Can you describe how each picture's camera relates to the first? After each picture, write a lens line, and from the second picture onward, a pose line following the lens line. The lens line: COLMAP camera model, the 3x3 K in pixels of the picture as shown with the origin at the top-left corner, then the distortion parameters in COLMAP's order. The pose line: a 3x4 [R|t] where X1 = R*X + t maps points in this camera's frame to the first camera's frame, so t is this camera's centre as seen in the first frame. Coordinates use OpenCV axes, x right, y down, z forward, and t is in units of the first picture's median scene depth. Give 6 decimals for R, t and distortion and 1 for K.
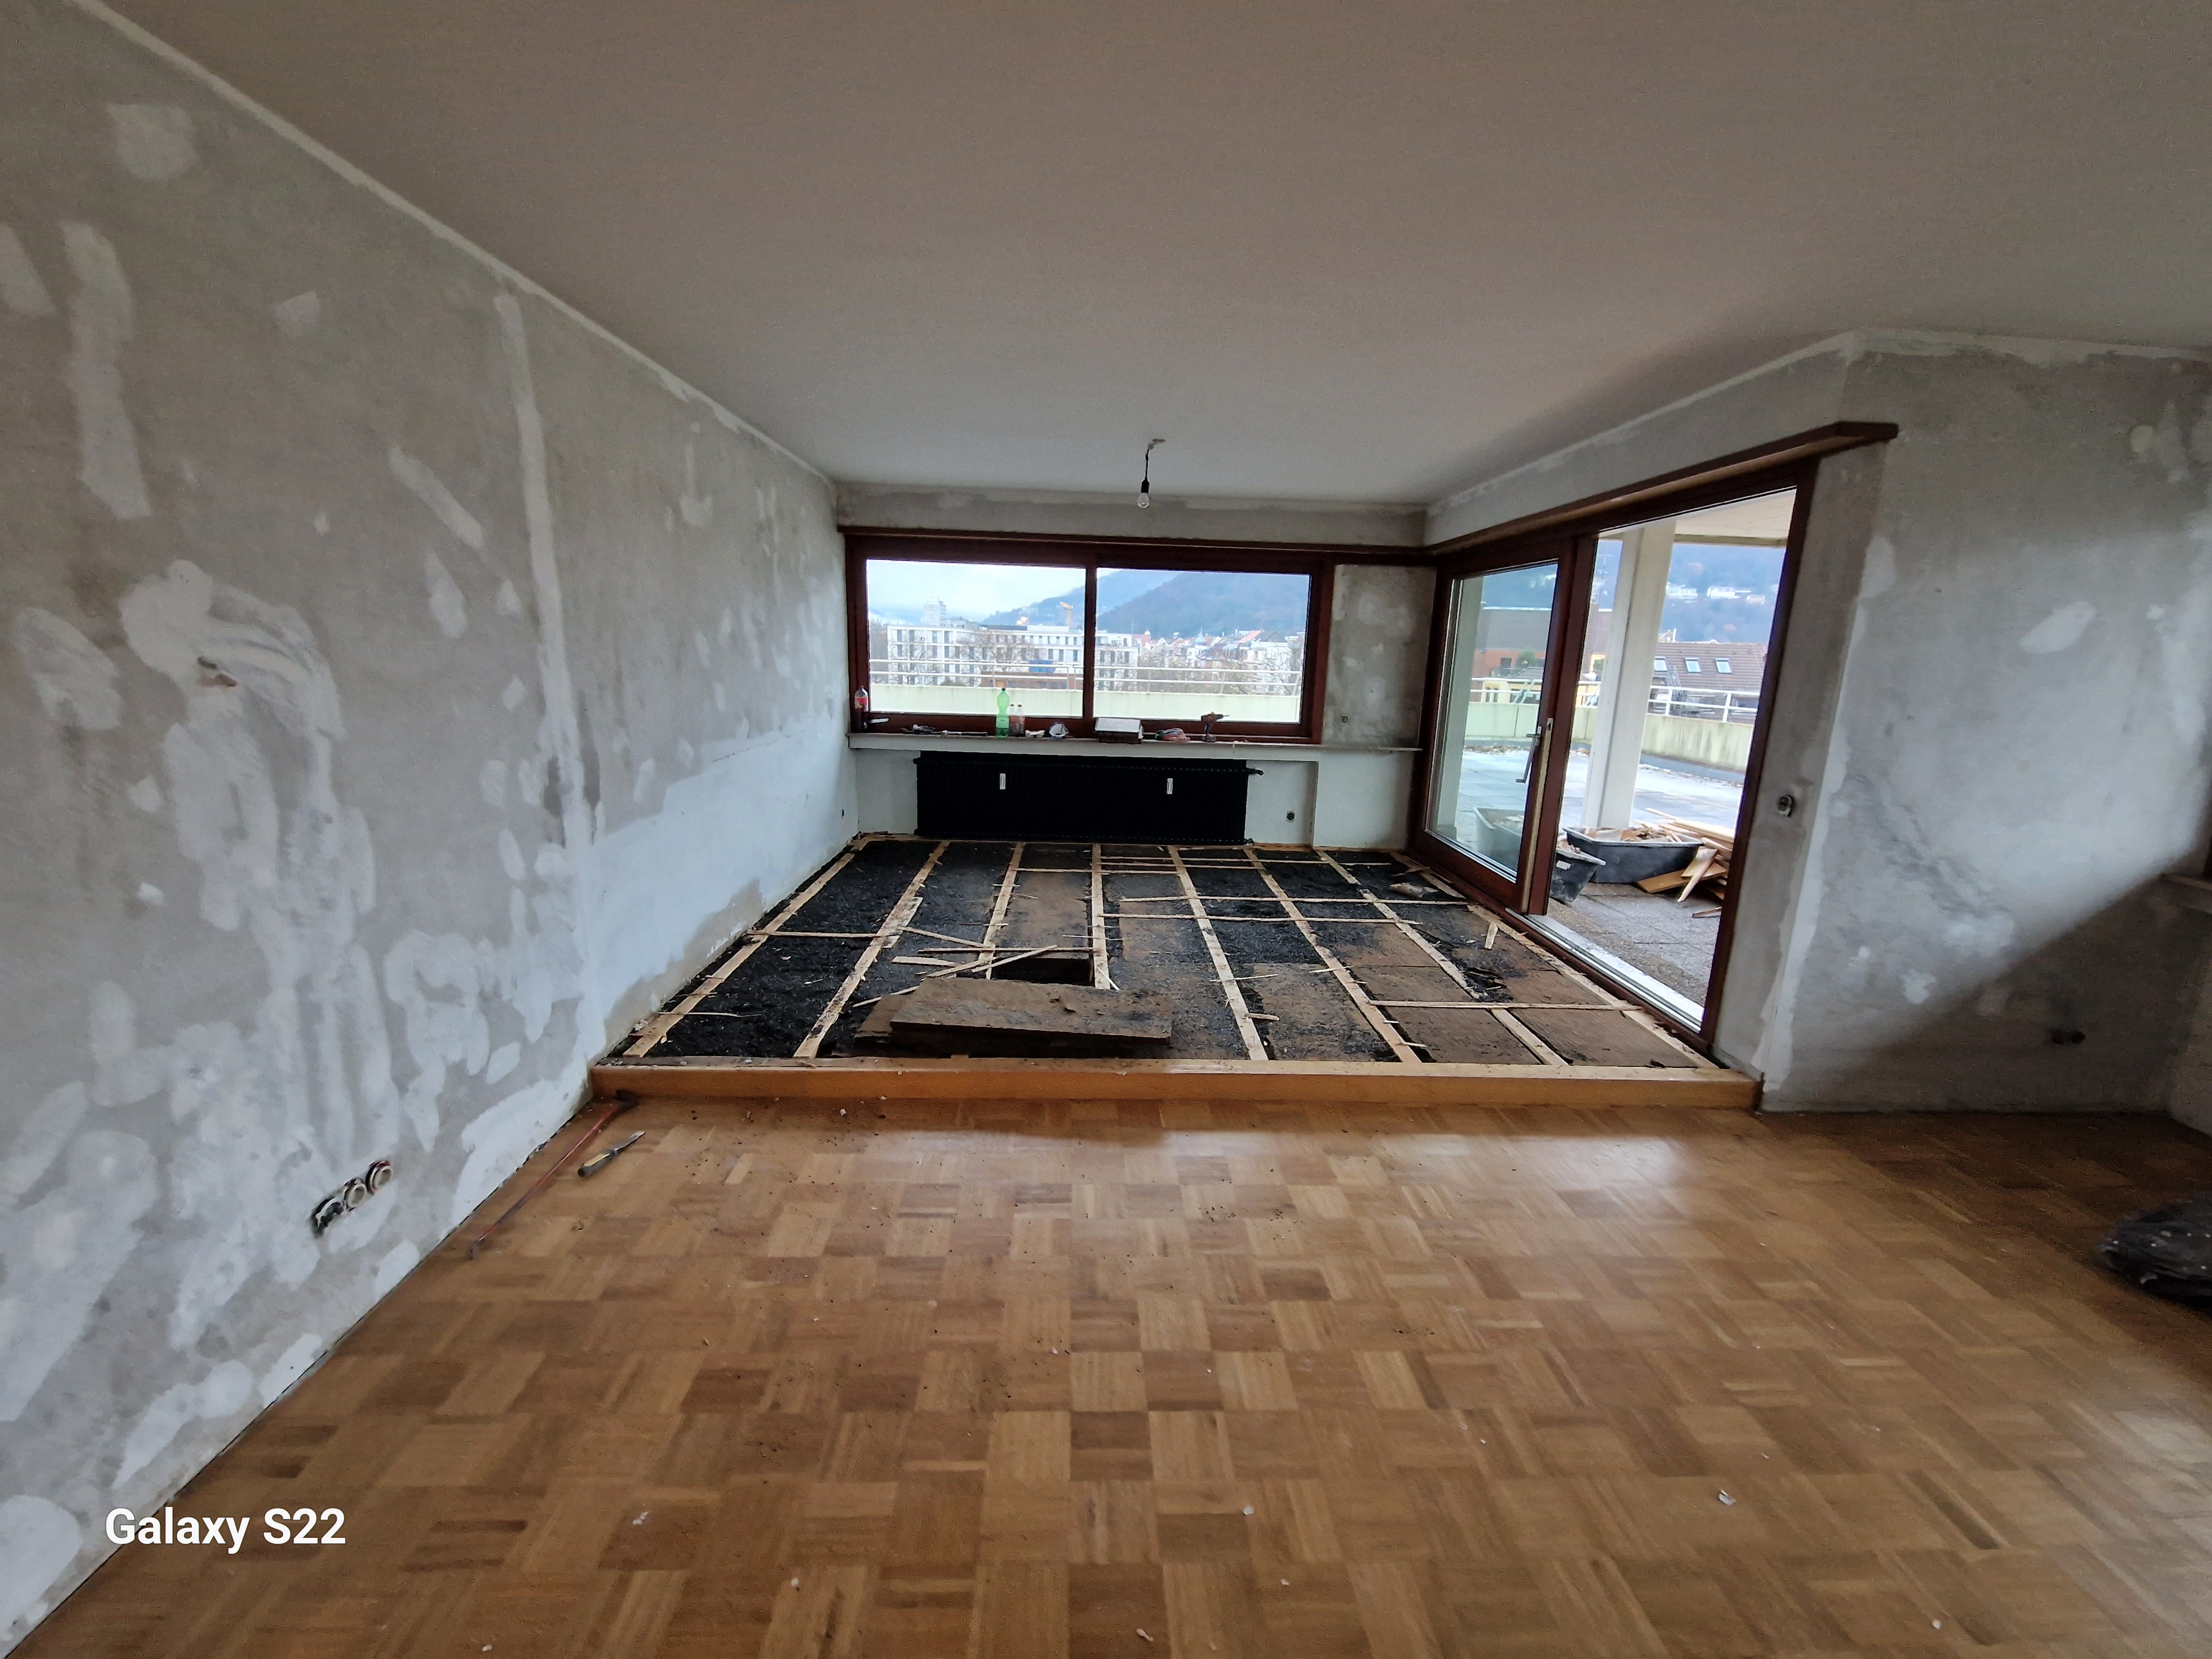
lens RADIAL K [[887.9, 0, 1106.0], [0, 887.9, 829.5], [0, 0, 1]] dist [0.000591, 0.000021]
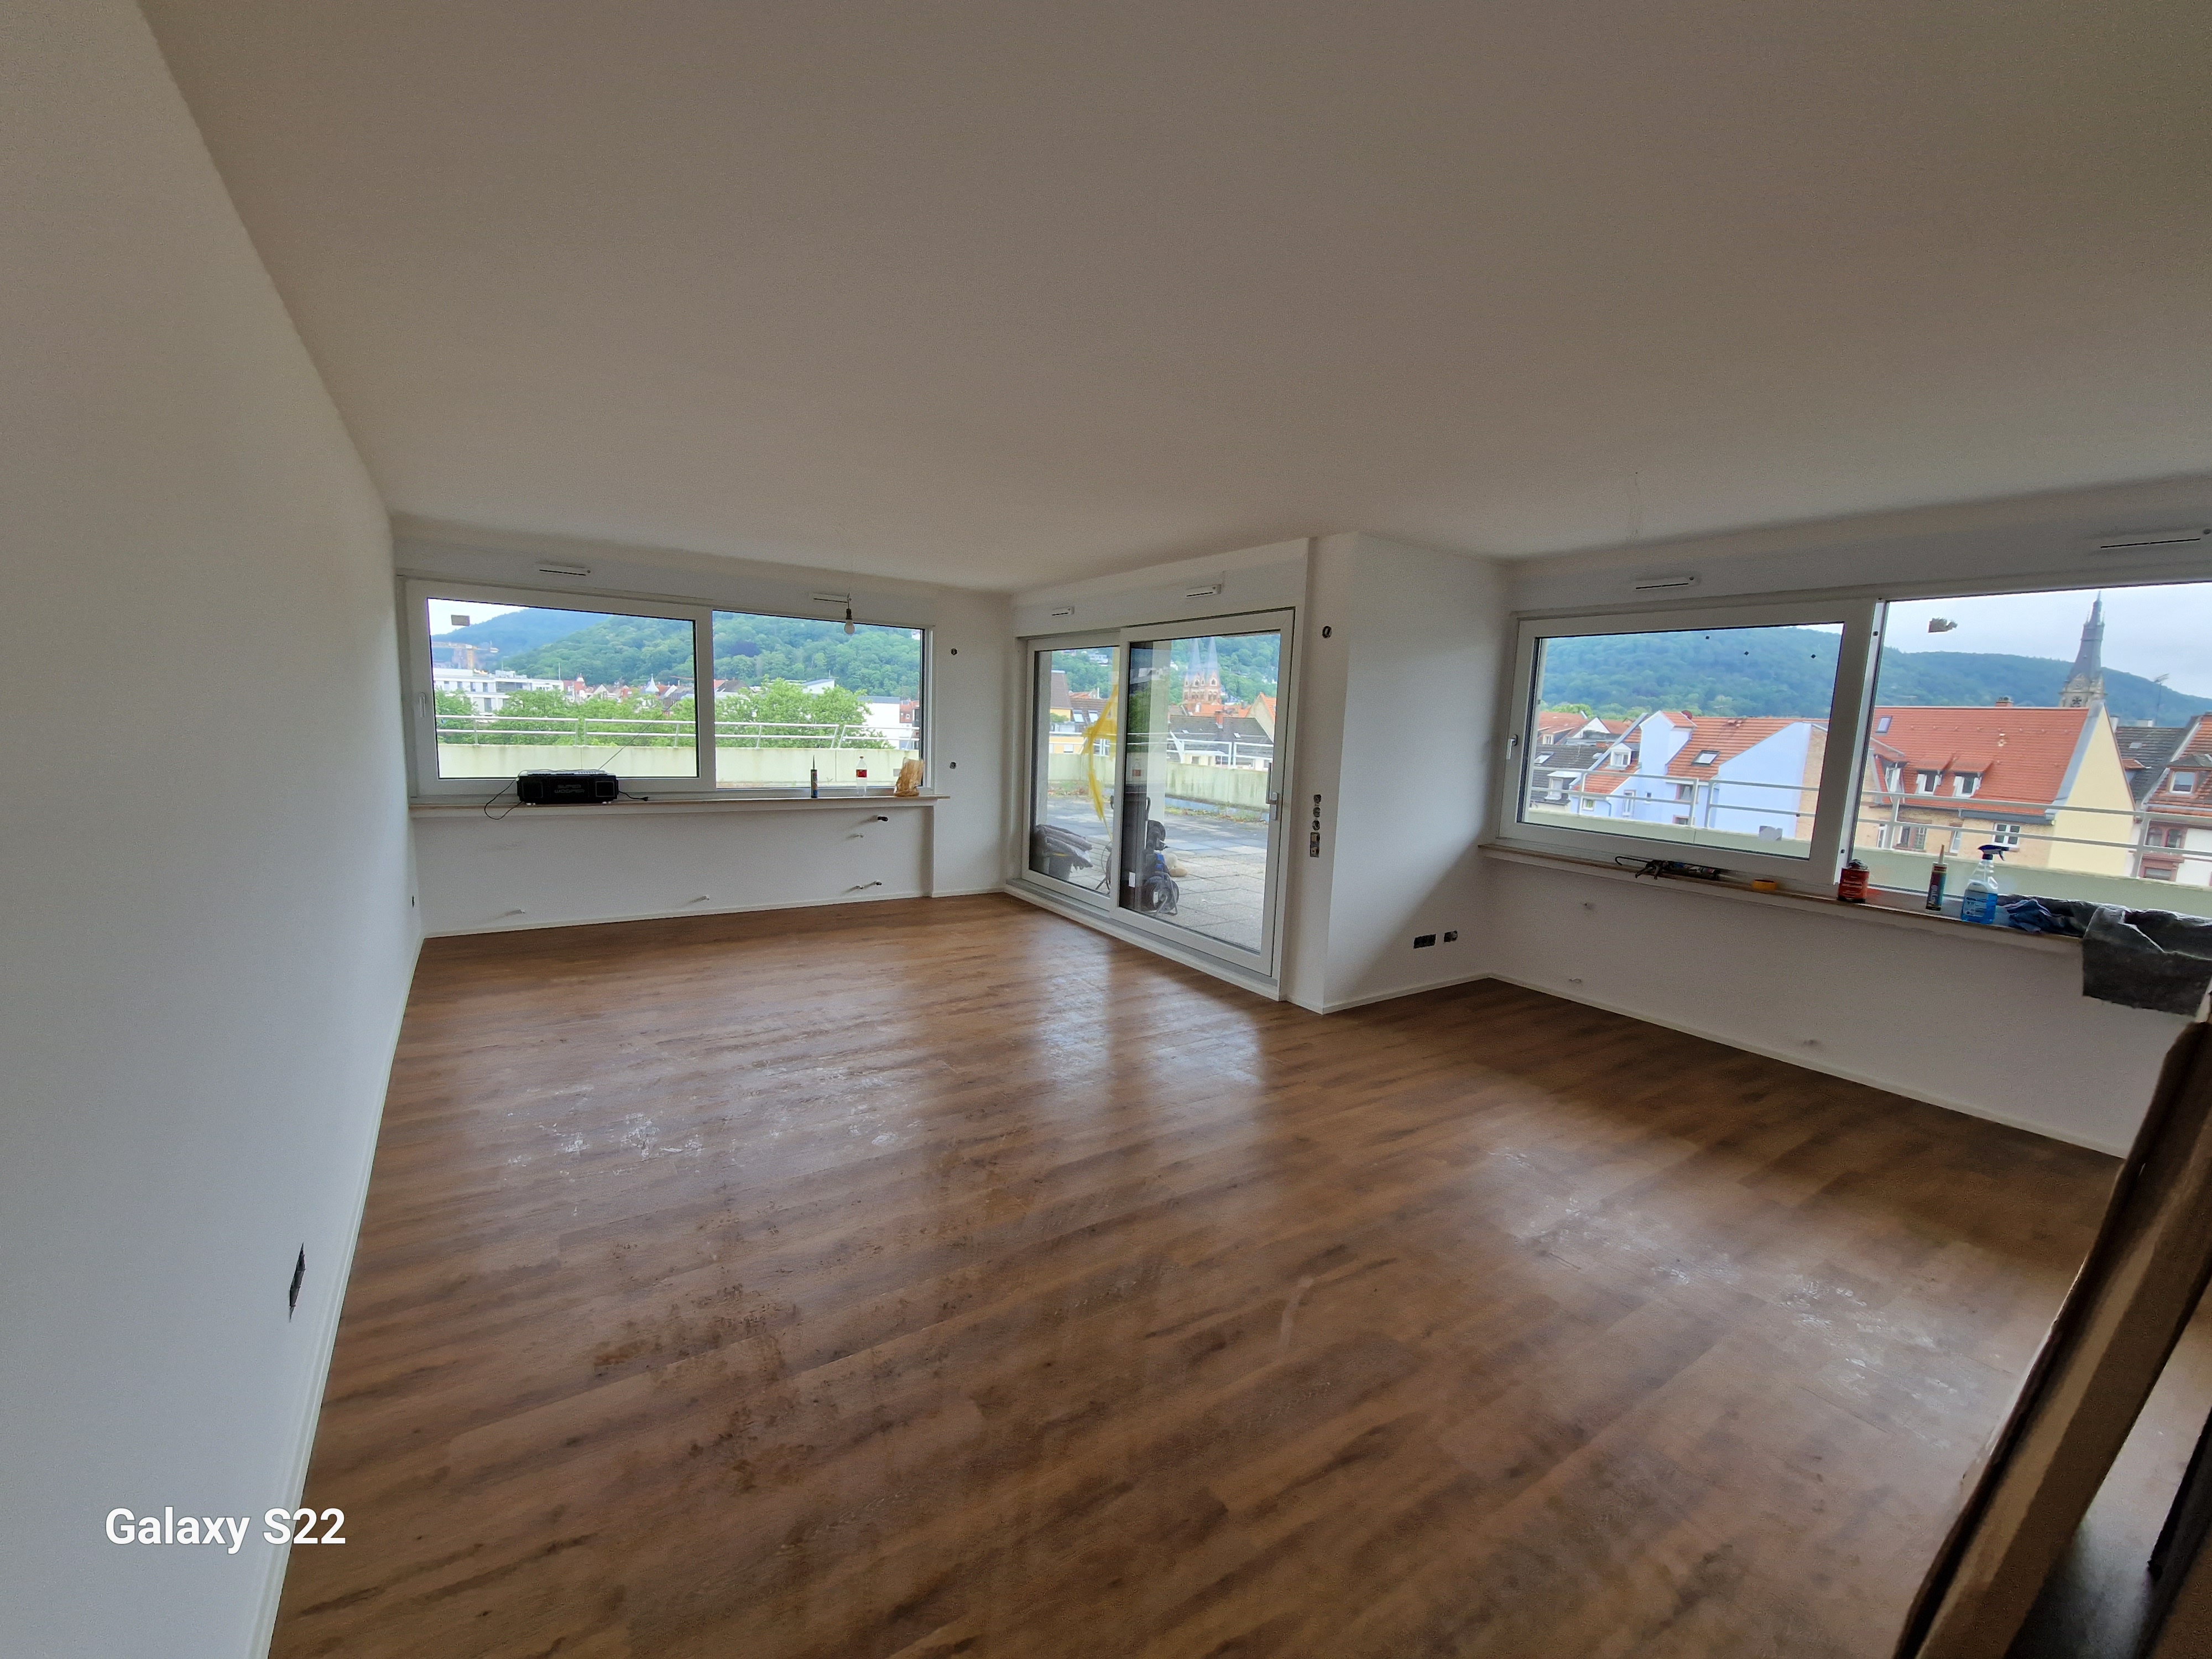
lens RADIAL K [[887.9, 0, 1106.0], [0, 887.9, 829.5], [0, 0, 1]] dist [0.000591, 0.000021]
pose [[0.838937, -0.066978, 0.540092, -0.188639], [0.097348, 0.994861, -0.027838, 0.005263], [-0.535452, 0.075931, 0.841146, -0.070418]]
